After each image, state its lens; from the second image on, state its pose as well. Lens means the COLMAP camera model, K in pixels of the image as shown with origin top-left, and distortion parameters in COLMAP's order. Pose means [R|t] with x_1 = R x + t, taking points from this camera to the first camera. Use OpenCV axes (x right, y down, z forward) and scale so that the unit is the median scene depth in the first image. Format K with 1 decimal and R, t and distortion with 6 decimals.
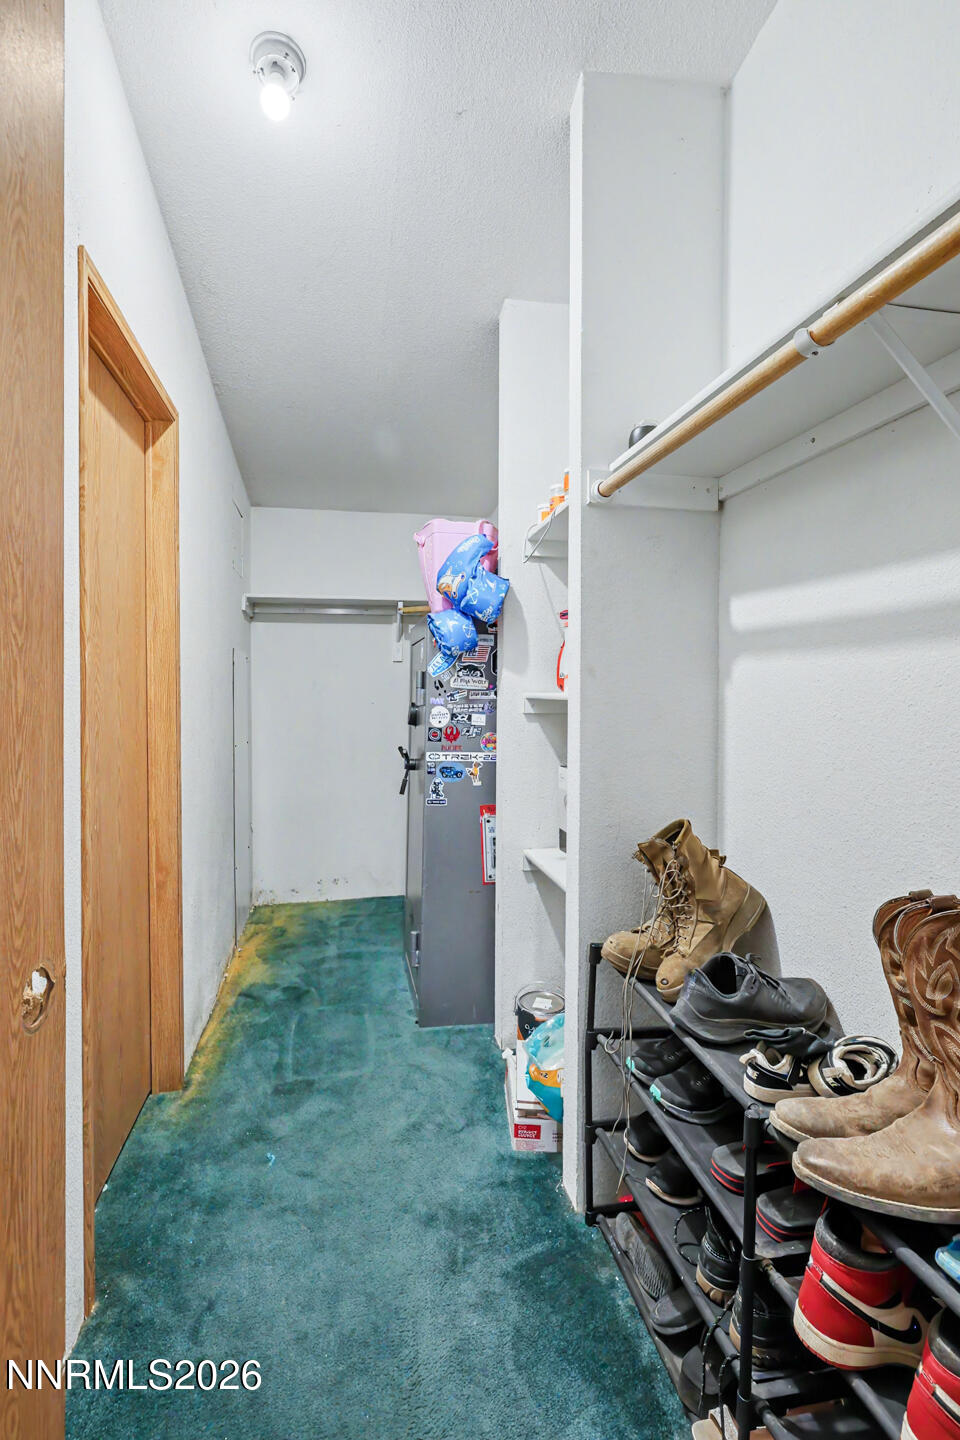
lens RADIAL K [[653.9, 0, 476.4], [0, 653.9, 711.1], [0, 0, 1]] dist [0.000644, 0.000033]
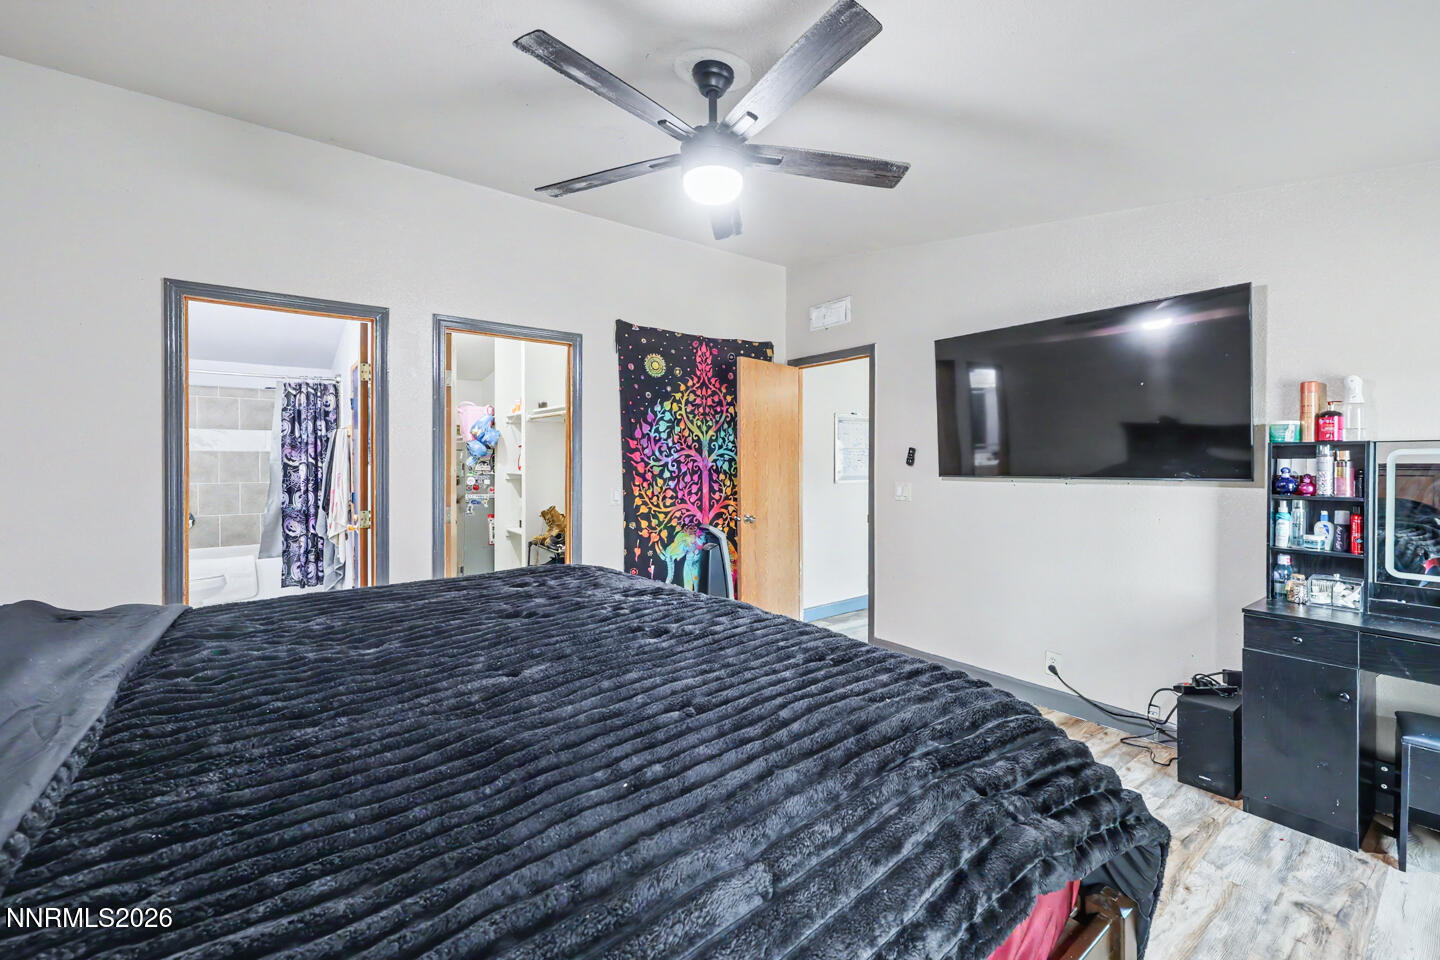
lens RADIAL K [[559.3, 0, 713.0], [0, 559.3, 461.8], [0, 0, 1]] dist [-0.000596, -0.000019]
pose [[0.897061, -0.004223, 0.441887, -0.178253], [0.018889, 0.999407, -0.028794, 0.015043], [-0.441503, 0.034177, 0.896609, -1.451994]]
